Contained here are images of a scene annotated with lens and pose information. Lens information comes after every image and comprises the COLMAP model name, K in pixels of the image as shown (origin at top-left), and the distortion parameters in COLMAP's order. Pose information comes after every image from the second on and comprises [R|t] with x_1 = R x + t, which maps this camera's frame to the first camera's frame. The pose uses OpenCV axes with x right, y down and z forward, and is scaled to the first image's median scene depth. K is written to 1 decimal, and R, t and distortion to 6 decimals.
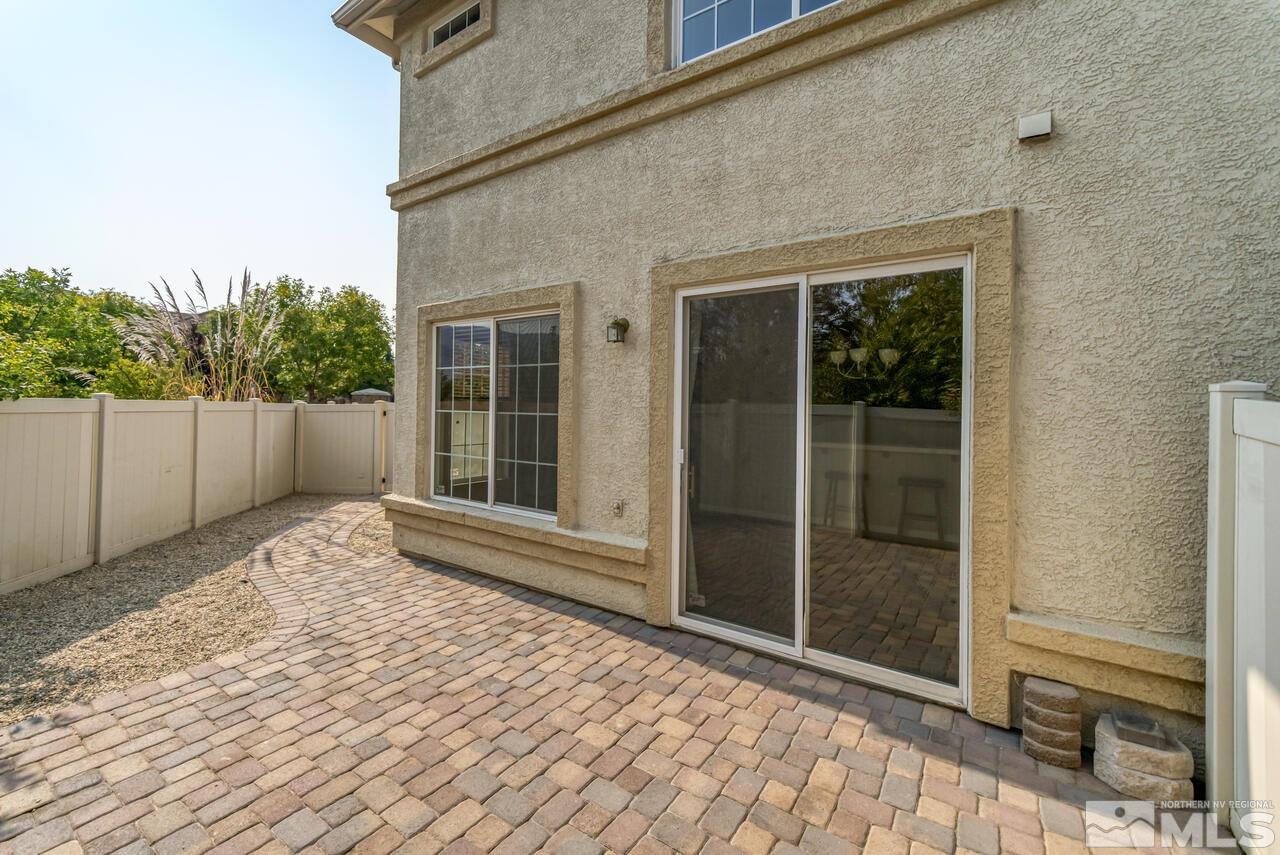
lens RADIAL K [[532.7, 0, 632.9], [0, 532.7, 410.1], [0, 0, 1]] dist [0.004335, 0.001168]
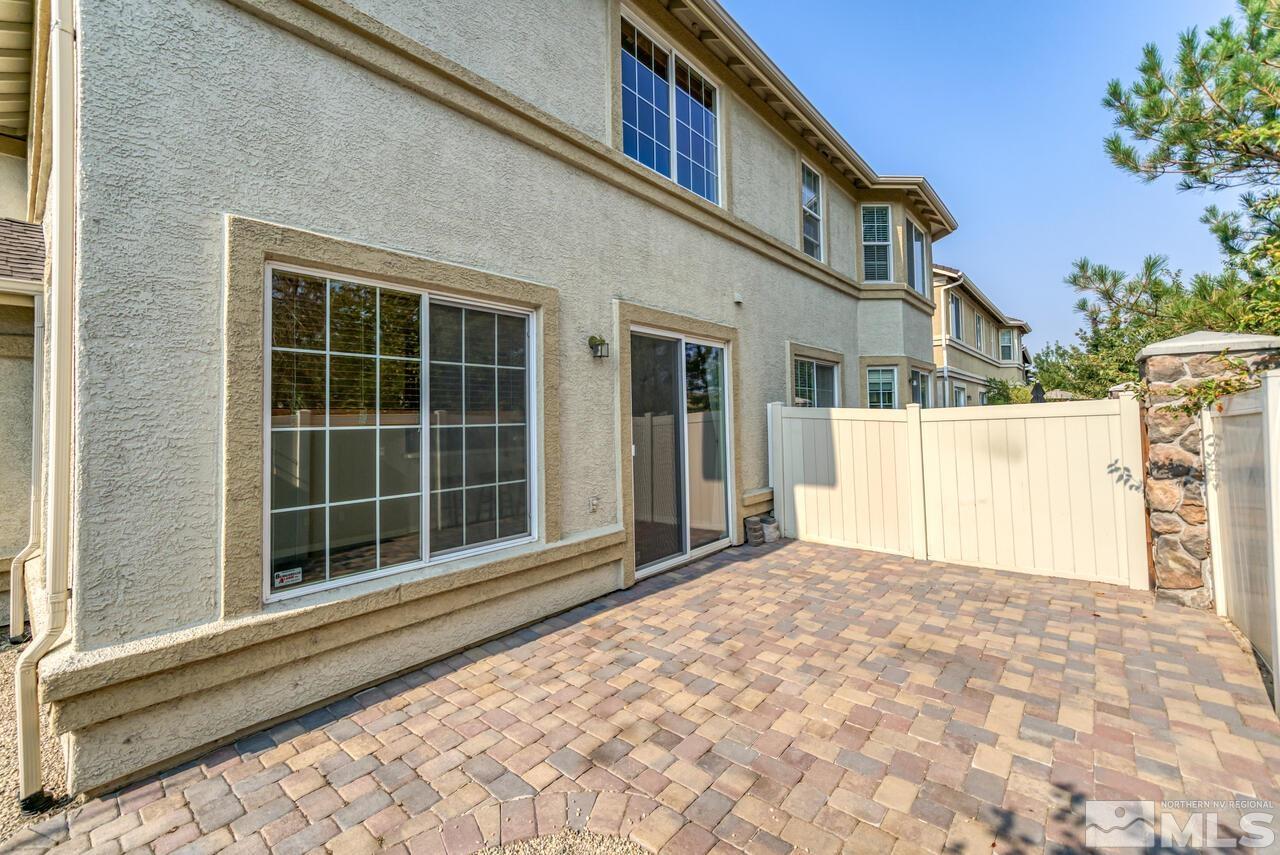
lens RADIAL K [[532.7, 0, 639.4], [0, 532.7, 417.2], [0, 0, 1]] dist [0.004335, 0.001168]
pose [[0.096050, -0.007552, 0.995348, -1.218623], [0.034037, 0.999411, 0.004298, -0.001013], [-0.994794, 0.033465, 0.096250, 0.852255]]
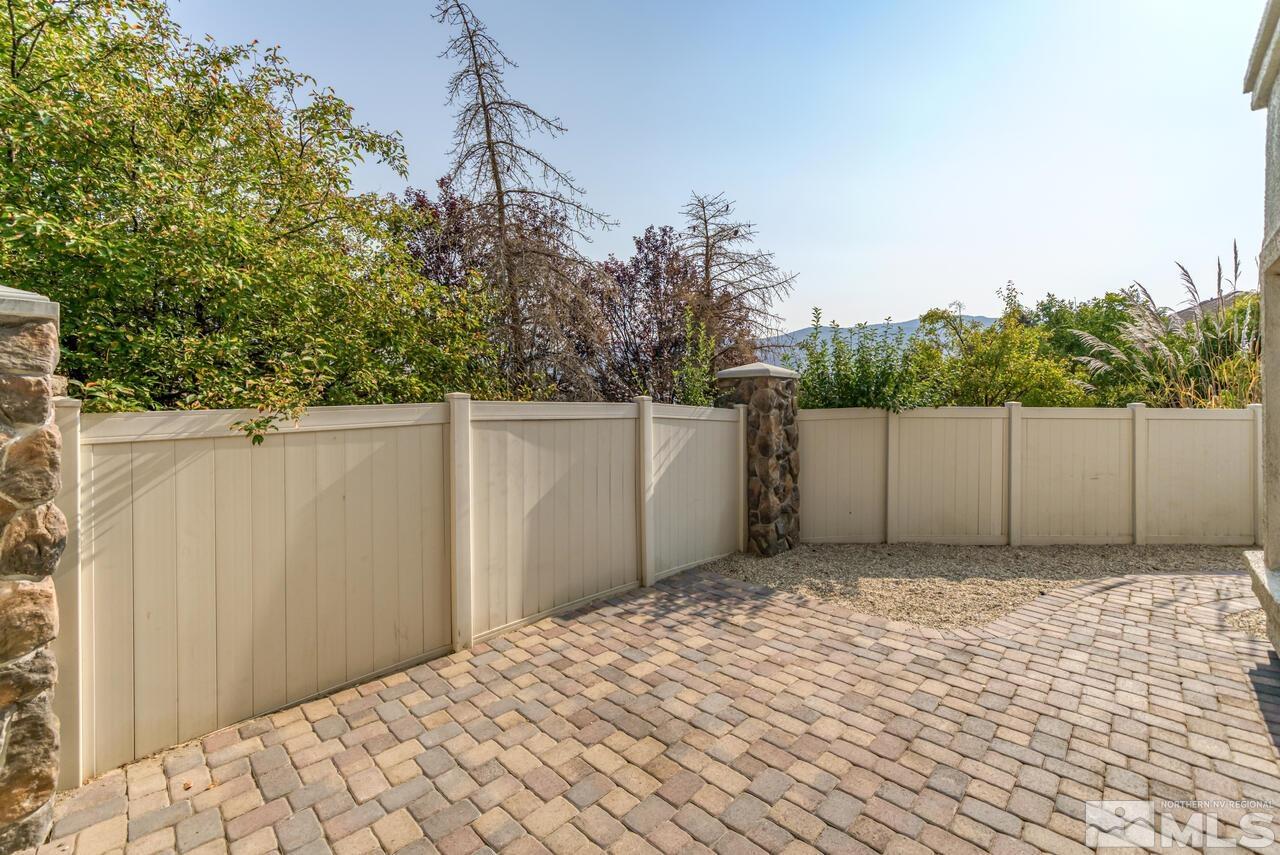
lens RADIAL K [[532.7, 0, 640.3], [0, 532.7, 416.2], [0, 0, 1]] dist [0.004335, 0.001168]
pose [[-0.157770, 0.006603, -0.987454, 0.455396], [-0.010076, 0.999915, 0.008296, -0.003354], [0.987424, 0.011258, -0.157690, 0.556489]]
